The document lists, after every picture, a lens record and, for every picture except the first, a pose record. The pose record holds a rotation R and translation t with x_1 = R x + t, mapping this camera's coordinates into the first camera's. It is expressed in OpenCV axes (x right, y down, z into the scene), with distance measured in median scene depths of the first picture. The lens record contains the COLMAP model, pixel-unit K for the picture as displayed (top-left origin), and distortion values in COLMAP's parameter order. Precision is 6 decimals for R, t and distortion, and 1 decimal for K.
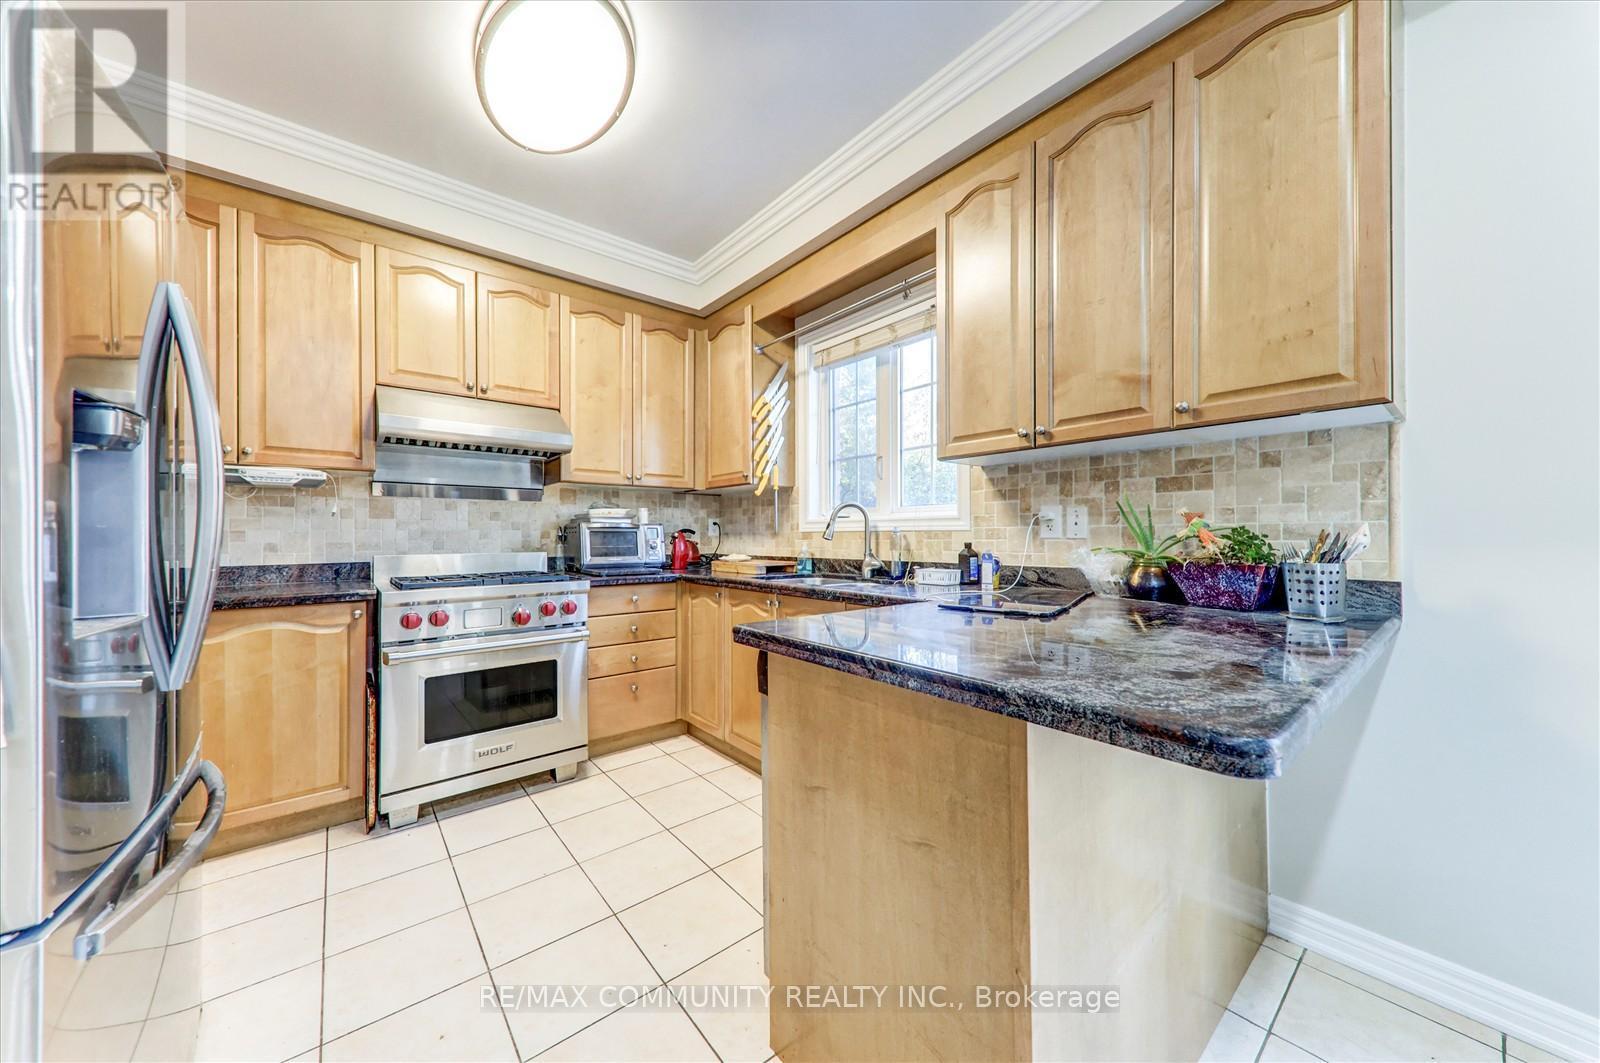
lens RADIAL K [[555.4, 0, 790.9], [0, 555.4, 525.6], [0, 0, 1]] dist [0.009741, -0.000007]
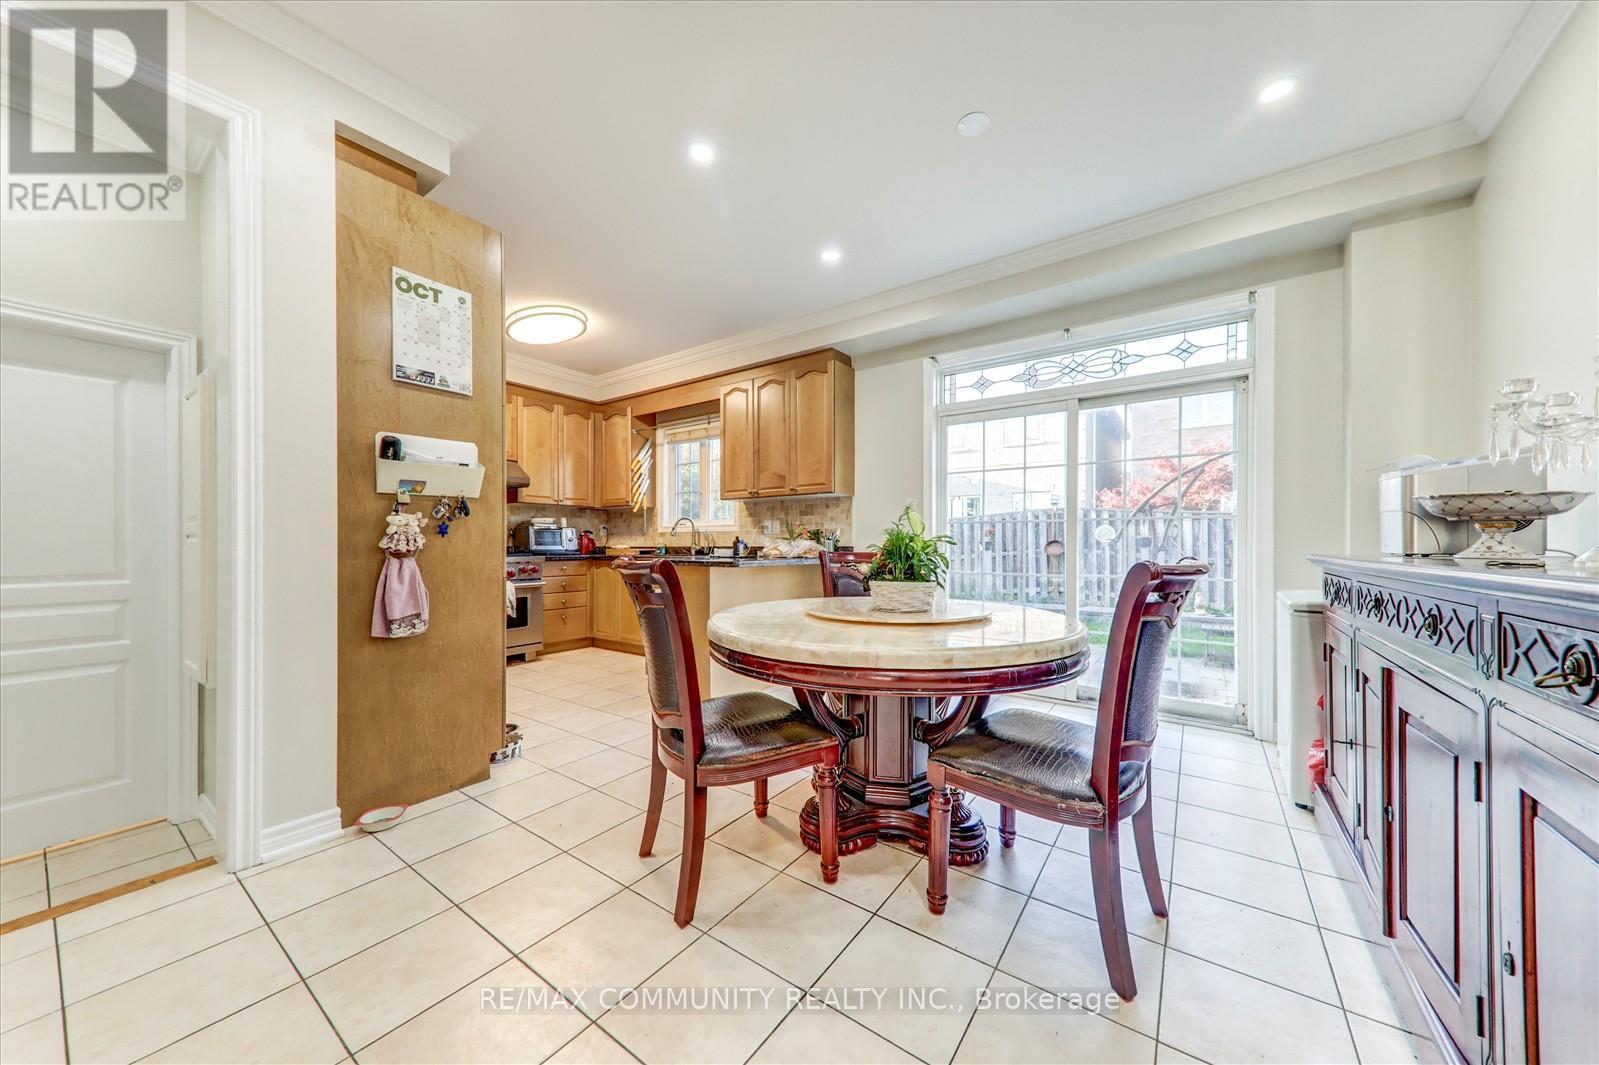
lens RADIAL K [[545.8, 0, 799.2], [0, 545.8, 542.3], [0, 0, 1]] dist [0.008128, 0.000003]
pose [[0.964782, 0.004472, 0.263011, -0.009661], [-0.007526, 0.999915, 0.010607, 0.021837], [-0.262941, -0.012213, 0.964735, -0.879350]]
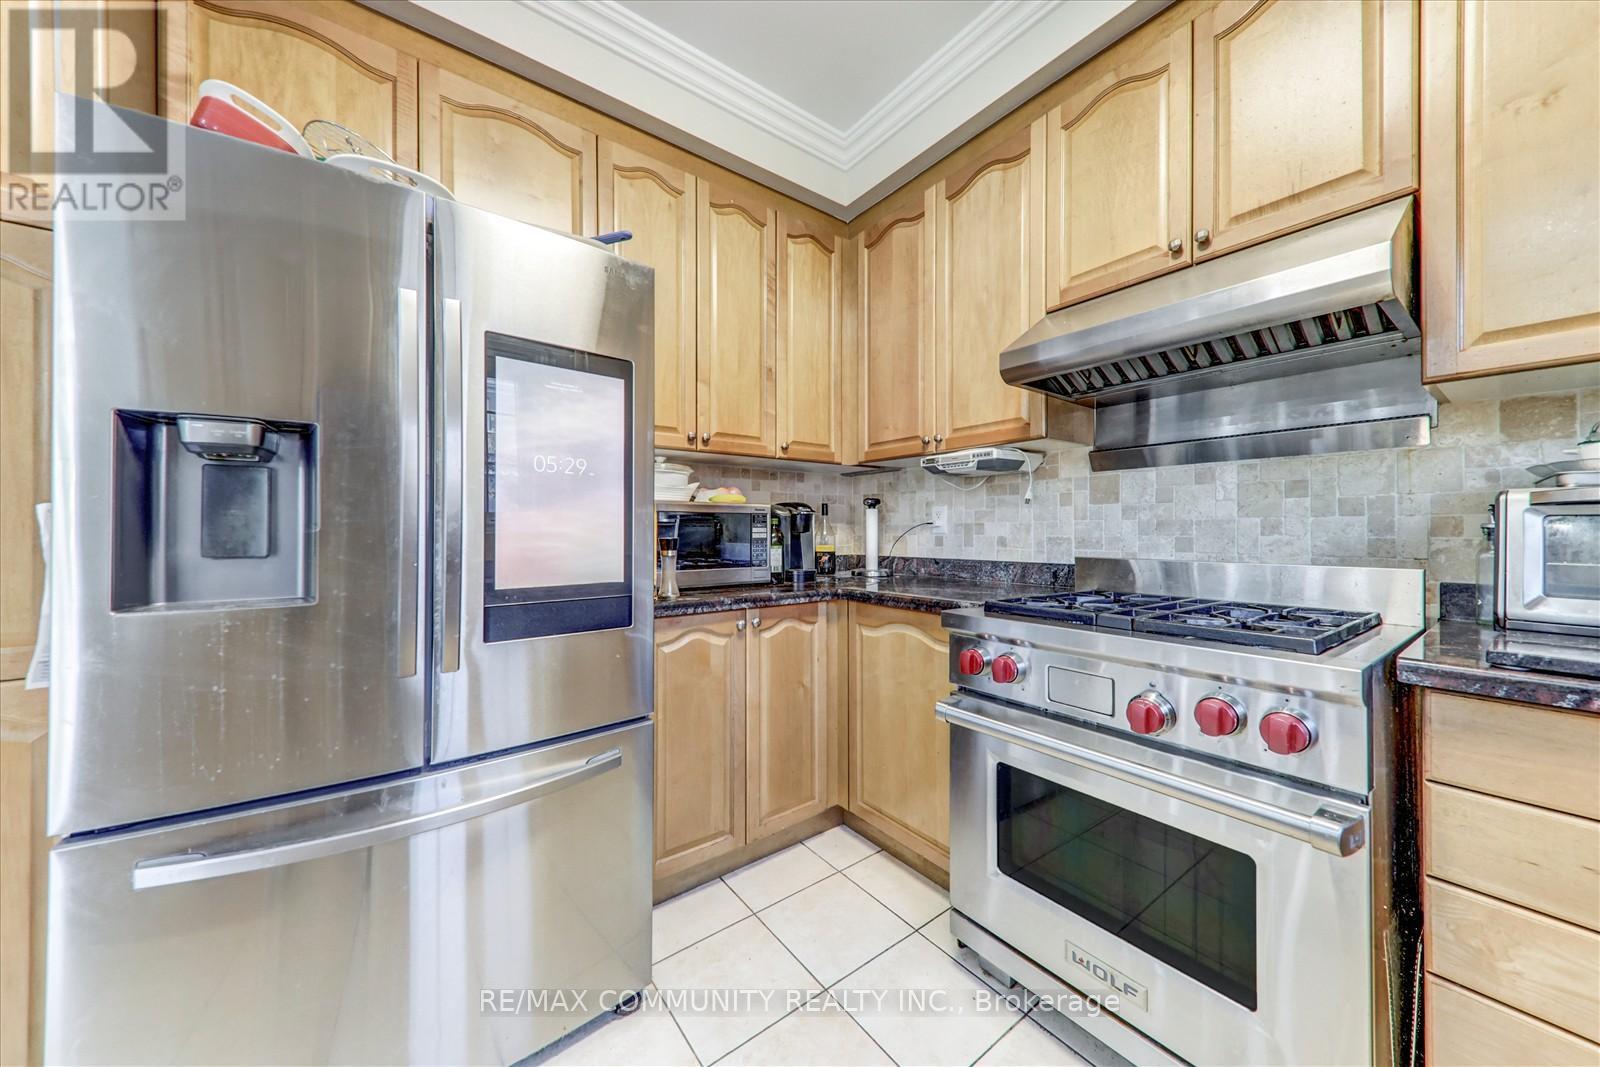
lens RADIAL K [[555.4, 0, 790.9], [0, 555.4, 527.6], [0, 0, 1]] dist [0.009741, -0.000007]
pose [[-0.037462, 0.001044, -0.999298, -0.025575], [0.020714, 0.999785, 0.000268, 0.008294], [0.999083, -0.020690, -0.037476, 0.585559]]
